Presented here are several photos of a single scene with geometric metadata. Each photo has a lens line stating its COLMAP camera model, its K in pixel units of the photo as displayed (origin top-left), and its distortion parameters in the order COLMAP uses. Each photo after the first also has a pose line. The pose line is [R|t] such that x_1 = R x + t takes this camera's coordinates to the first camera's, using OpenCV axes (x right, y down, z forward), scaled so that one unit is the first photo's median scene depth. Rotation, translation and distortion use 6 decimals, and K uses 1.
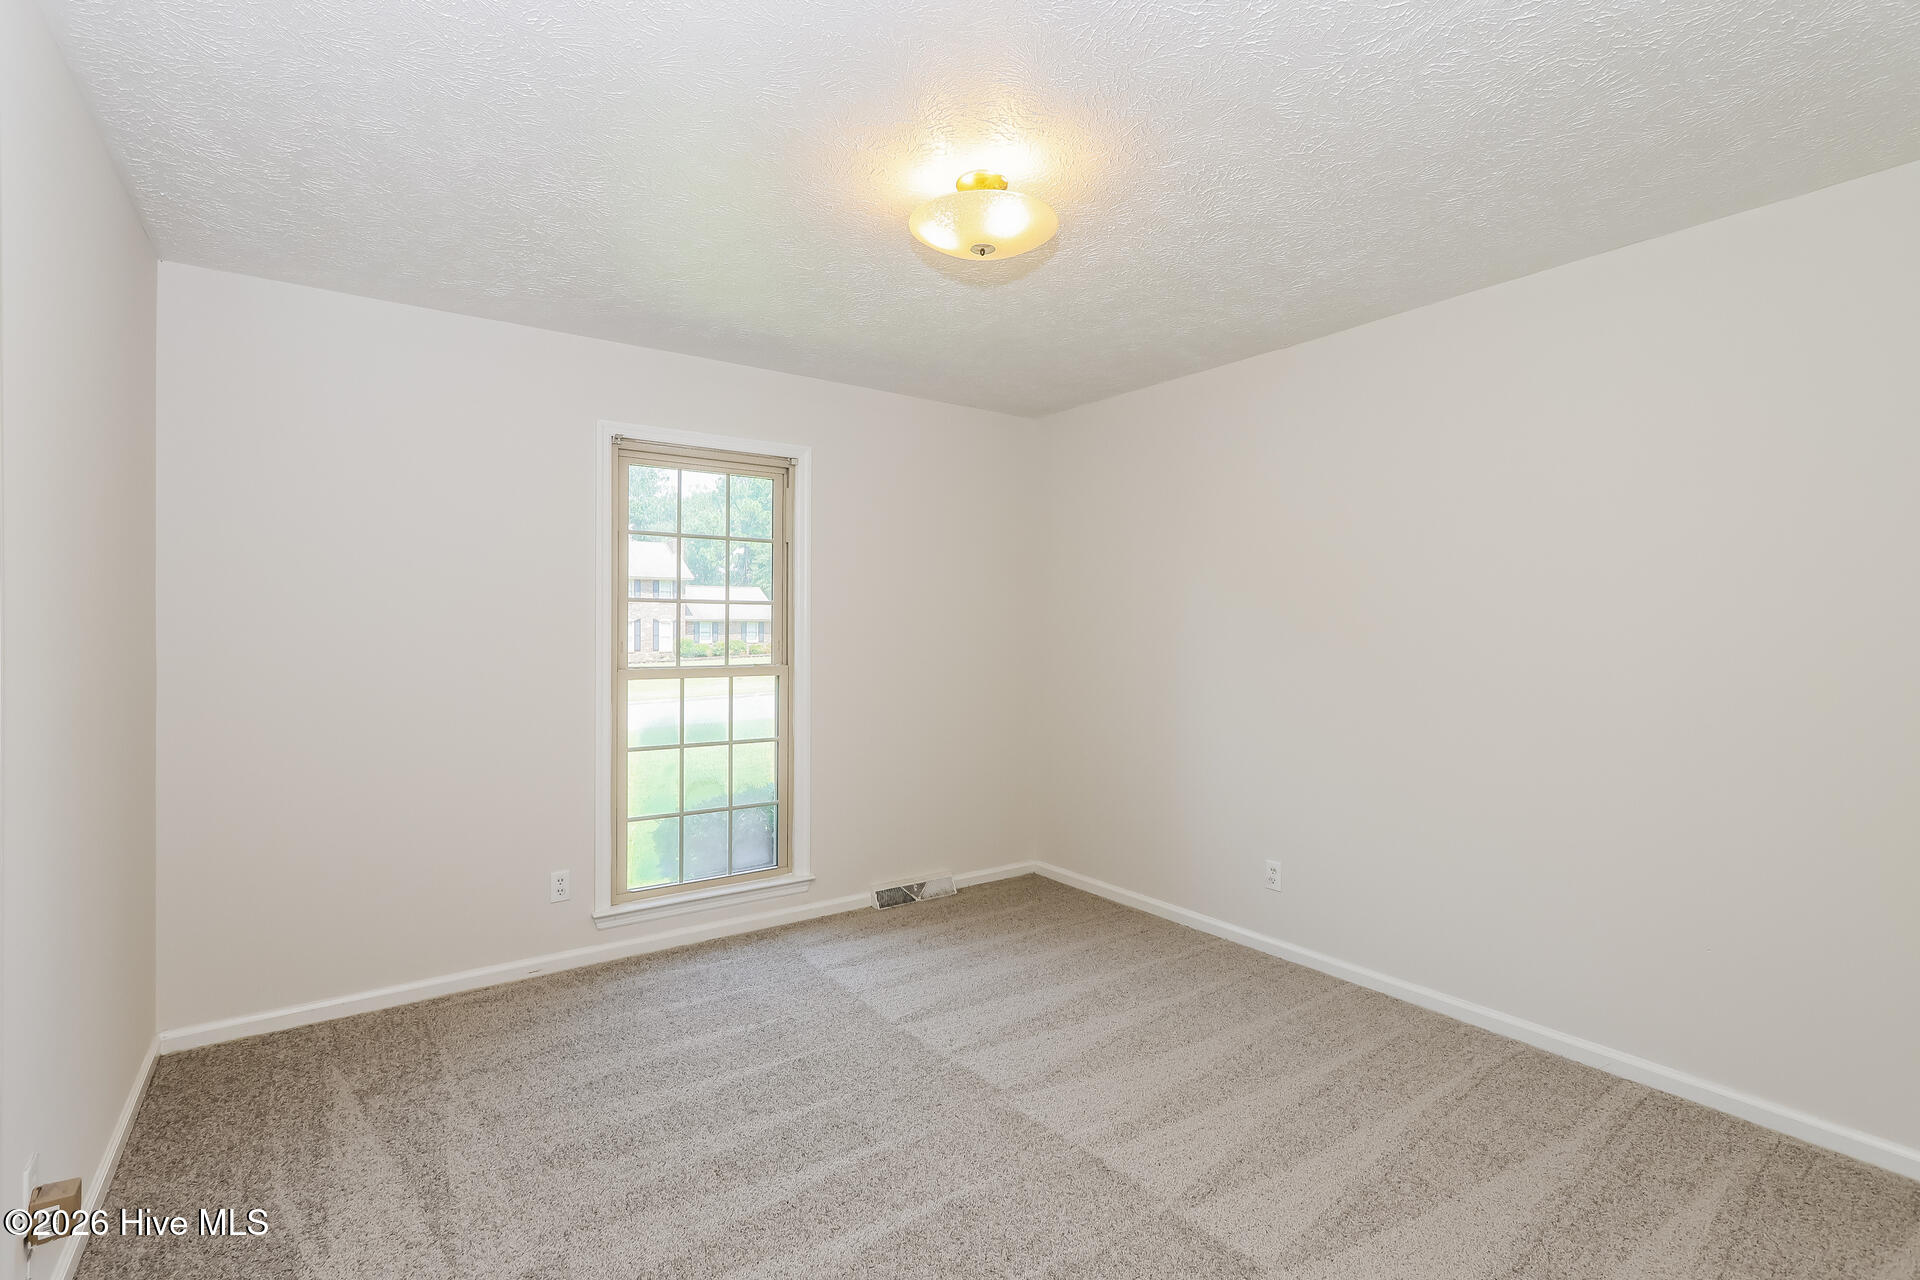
lens RADIAL K [[878.7, 0, 956.0], [0, 878.7, 631.7], [0, 0, 1]] dist [-0.004941, 0.000254]
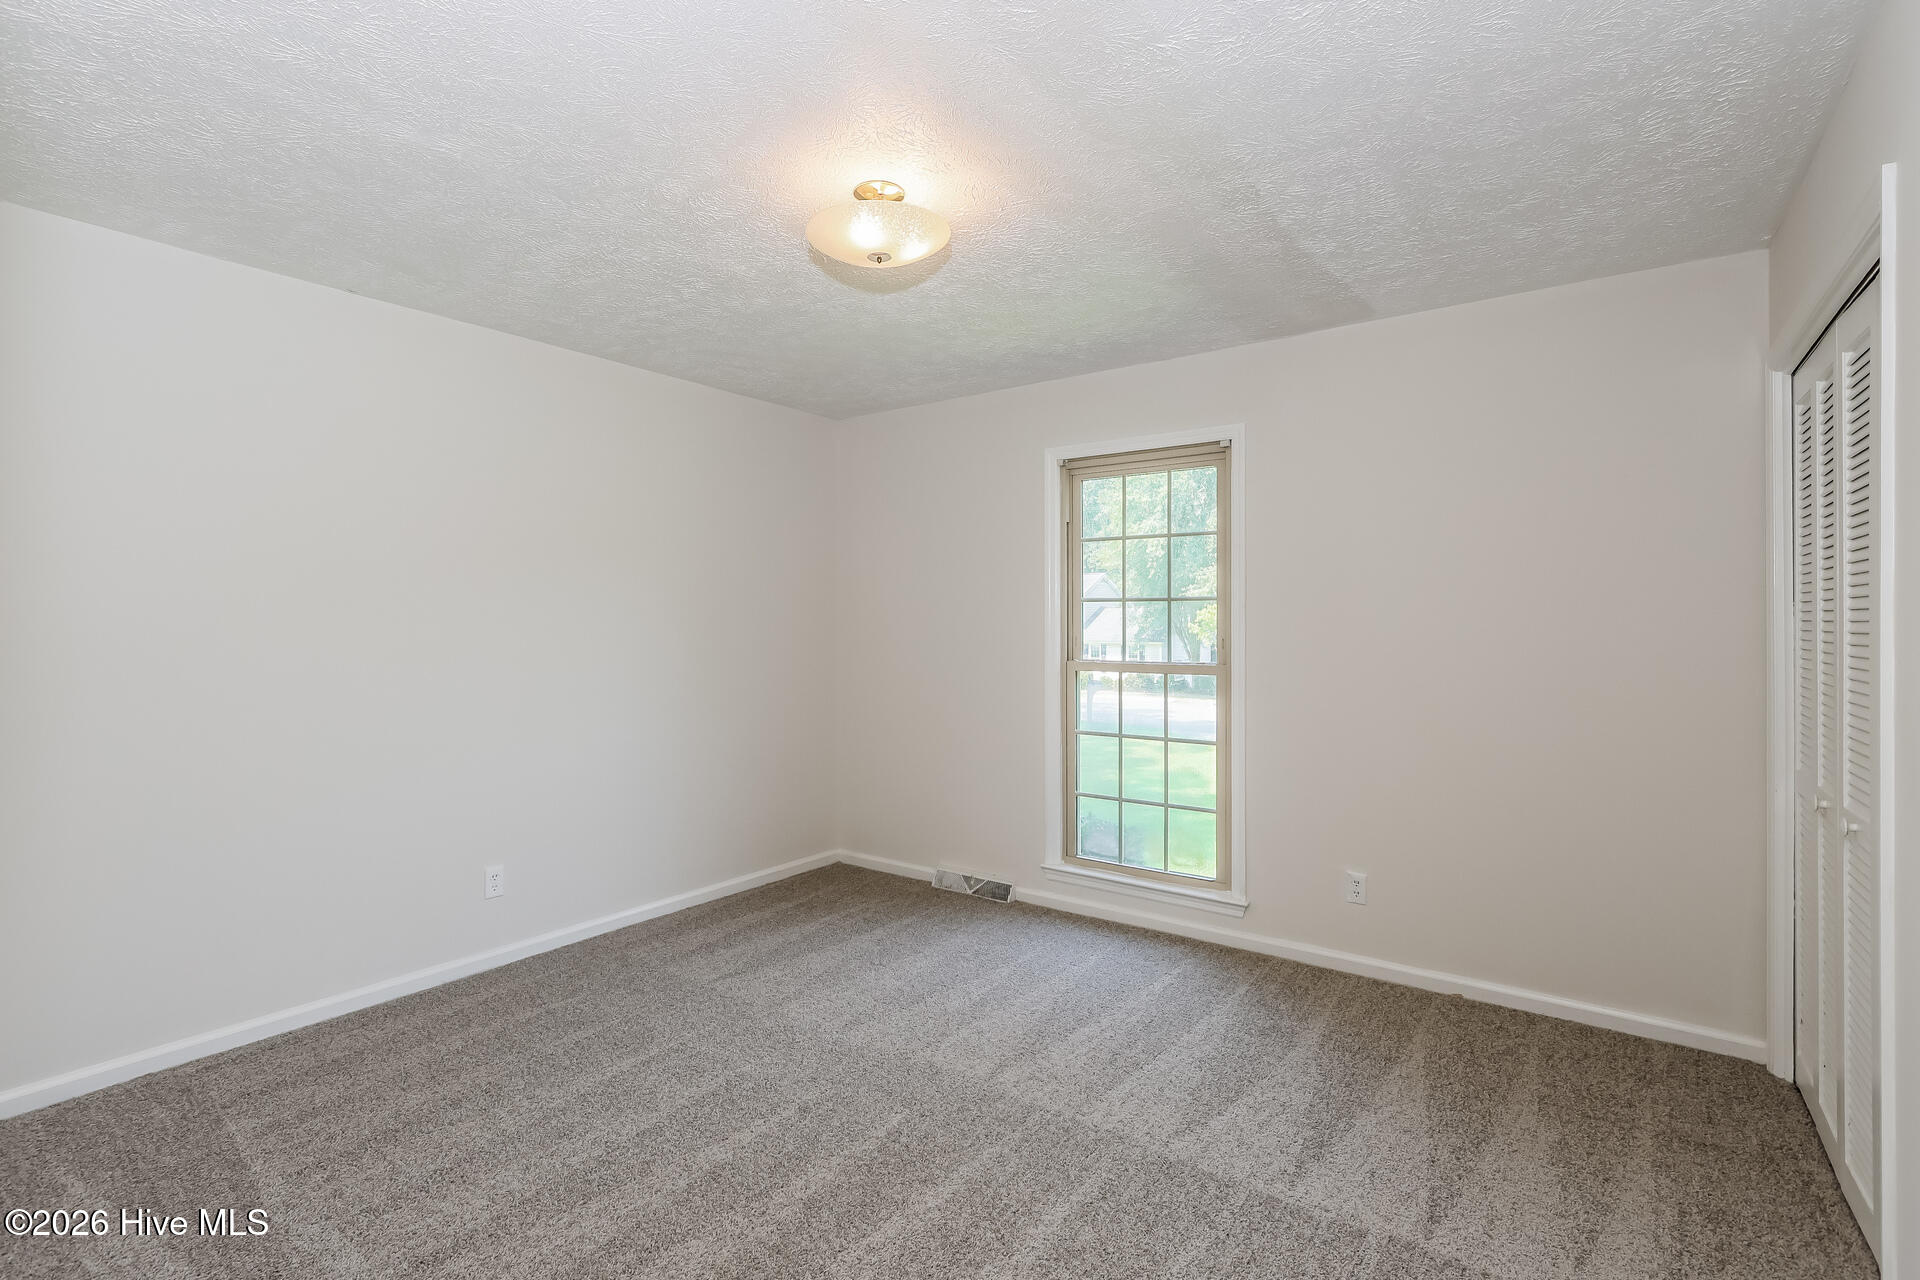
lens RADIAL K [[878.7, 0, 947.7], [0, 878.7, 633.1], [0, 0, 1]] dist [-0.004941, 0.000254]
pose [[0.301492, -0.001676, -0.953467, 0.638971], [0.000772, 0.999999, -0.001514, 0.006661], [0.953468, -0.000279, 0.301493, 0.473420]]
